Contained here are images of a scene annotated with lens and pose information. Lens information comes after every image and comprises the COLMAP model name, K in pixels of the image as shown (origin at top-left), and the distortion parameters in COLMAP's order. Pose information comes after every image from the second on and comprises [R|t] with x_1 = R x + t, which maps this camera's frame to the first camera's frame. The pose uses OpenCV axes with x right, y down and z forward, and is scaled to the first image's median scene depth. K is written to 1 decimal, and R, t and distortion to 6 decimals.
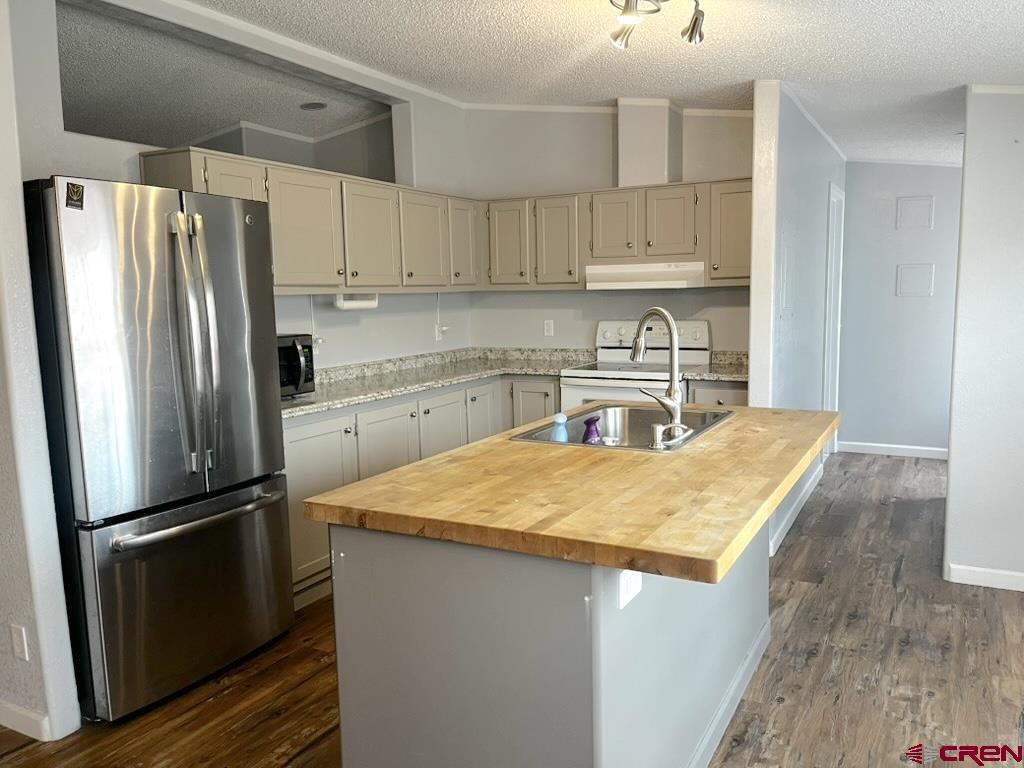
lens RADIAL K [[772.7, 0, 523.0], [0, 772.7, 386.2], [0, 0, 1]] dist [0.072936, -0.100574]
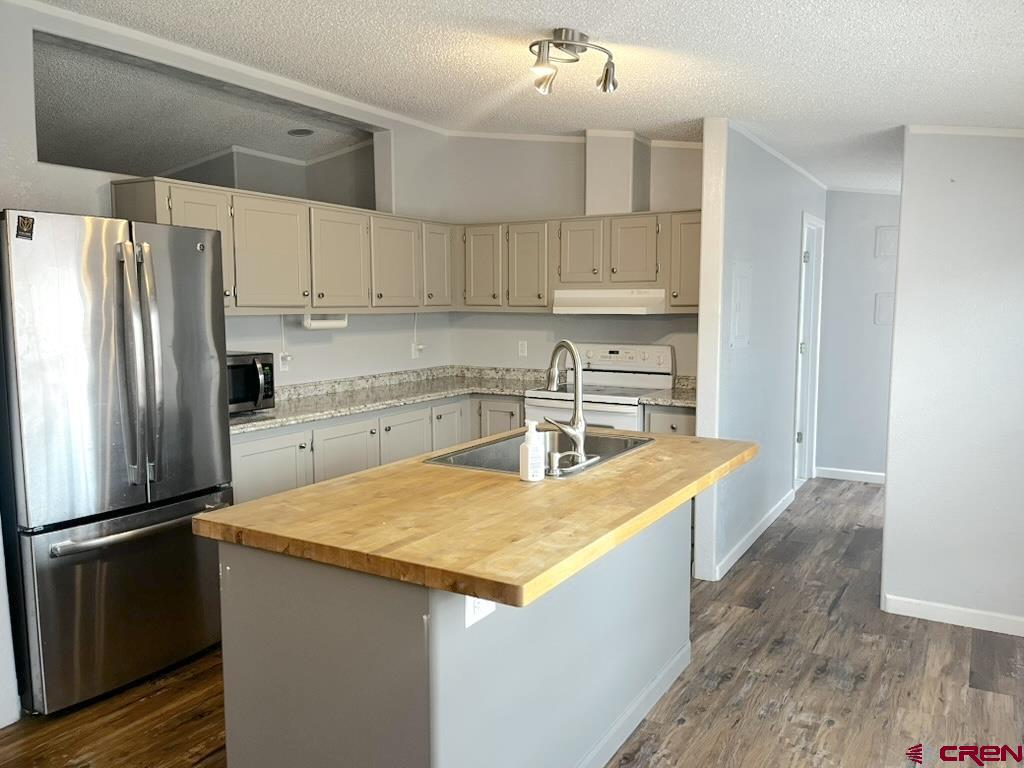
lens RADIAL K [[772.7, 0, 518.3], [0, 772.7, 381.9], [0, 0, 1]] dist [0.072936, -0.100574]
pose [[0.998869, 0.023873, -0.041109, 0.102184], [-0.024727, 0.999487, -0.020378, -0.014445], [0.040602, 0.021371, 0.998947, -0.034132]]
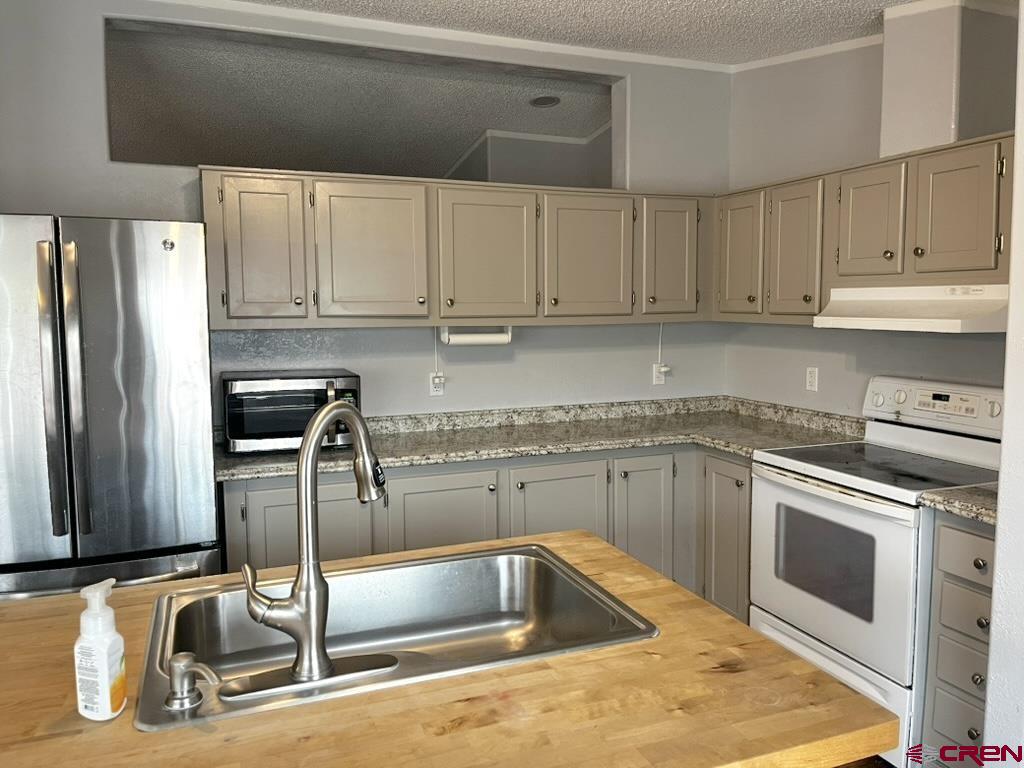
lens RADIAL K [[772.7, 0, 517.2], [0, 772.7, 379.4], [0, 0, 1]] dist [0.072936, -0.100574]
pose [[0.766316, 0.078213, -0.637685, 0.384001], [-0.089792, 0.995859, 0.014239, -0.089327], [0.636158, 0.046347, 0.770165, 0.465573]]
